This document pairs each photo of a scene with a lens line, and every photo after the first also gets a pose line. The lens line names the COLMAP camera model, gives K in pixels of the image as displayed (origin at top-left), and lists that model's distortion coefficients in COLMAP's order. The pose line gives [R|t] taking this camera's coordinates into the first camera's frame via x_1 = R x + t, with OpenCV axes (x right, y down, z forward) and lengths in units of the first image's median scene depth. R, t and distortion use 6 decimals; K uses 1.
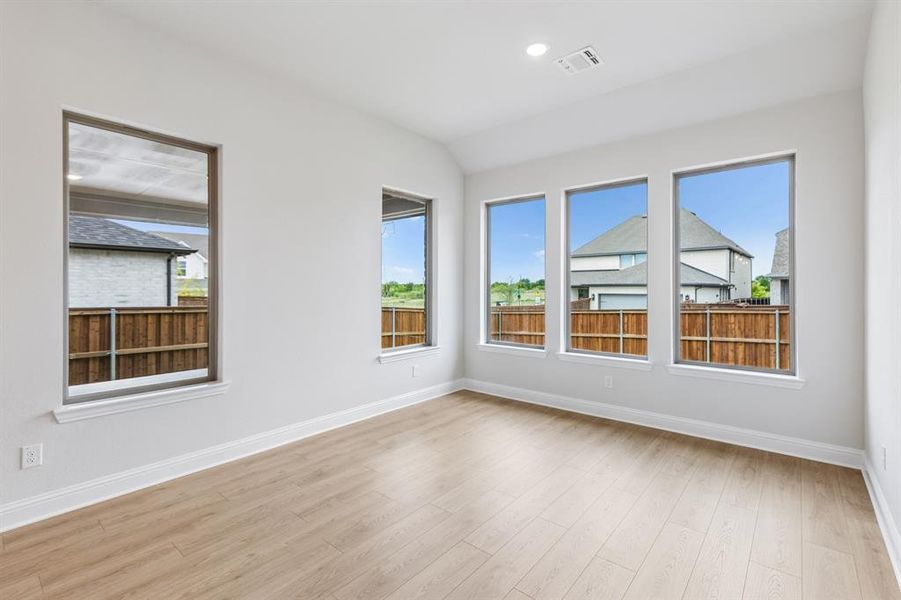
lens RADIAL K [[407.9, 0, 451.1], [0, 407.9, 288.0], [0, 0, 1]] dist [0.001562, -0.000443]
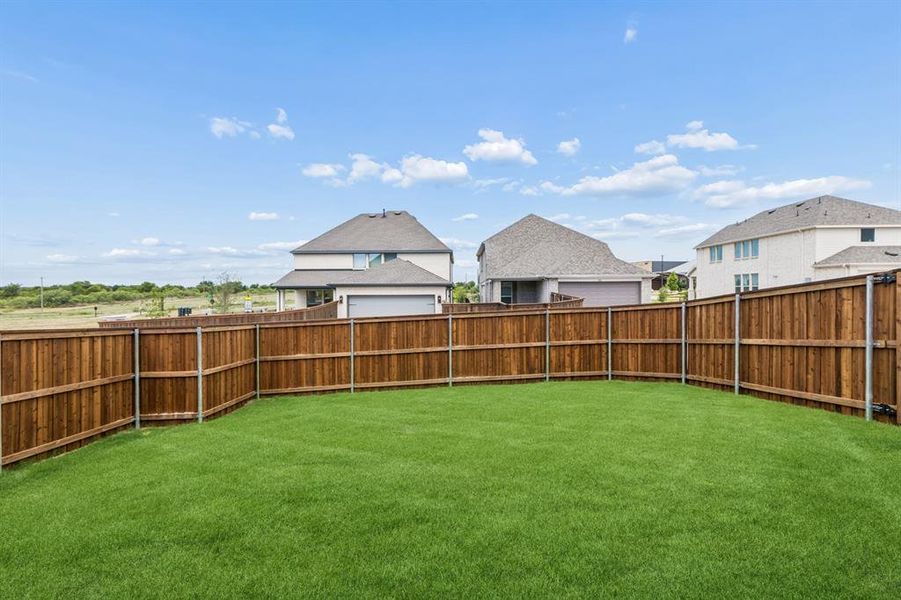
lens RADIAL K [[407.9, 0, 448.3], [0, 407.9, 294.3], [0, 0, 1]] dist [0.001562, -0.000443]
pose [[0.752541, -0.007197, 0.658506, -0.105179], [0.003400, 0.999969, 0.007044, 0.017630], [-0.658537, -0.003062, 0.752542, 0.612853]]
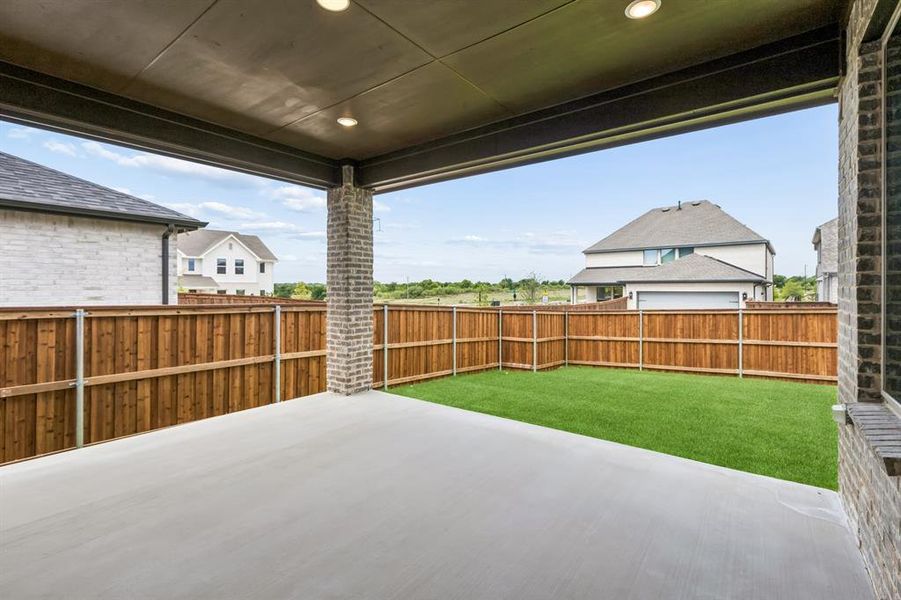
lens RADIAL K [[407.9, 0, 444.9], [0, 407.9, 291.3], [0, 0, 1]] dist [0.001562, -0.000443]
pose [[0.999346, -0.000460, 0.036159, -0.259172], [0.000173, 0.999968, 0.007947, 0.017036], [-0.036162, -0.007935, 0.999314, 0.315431]]
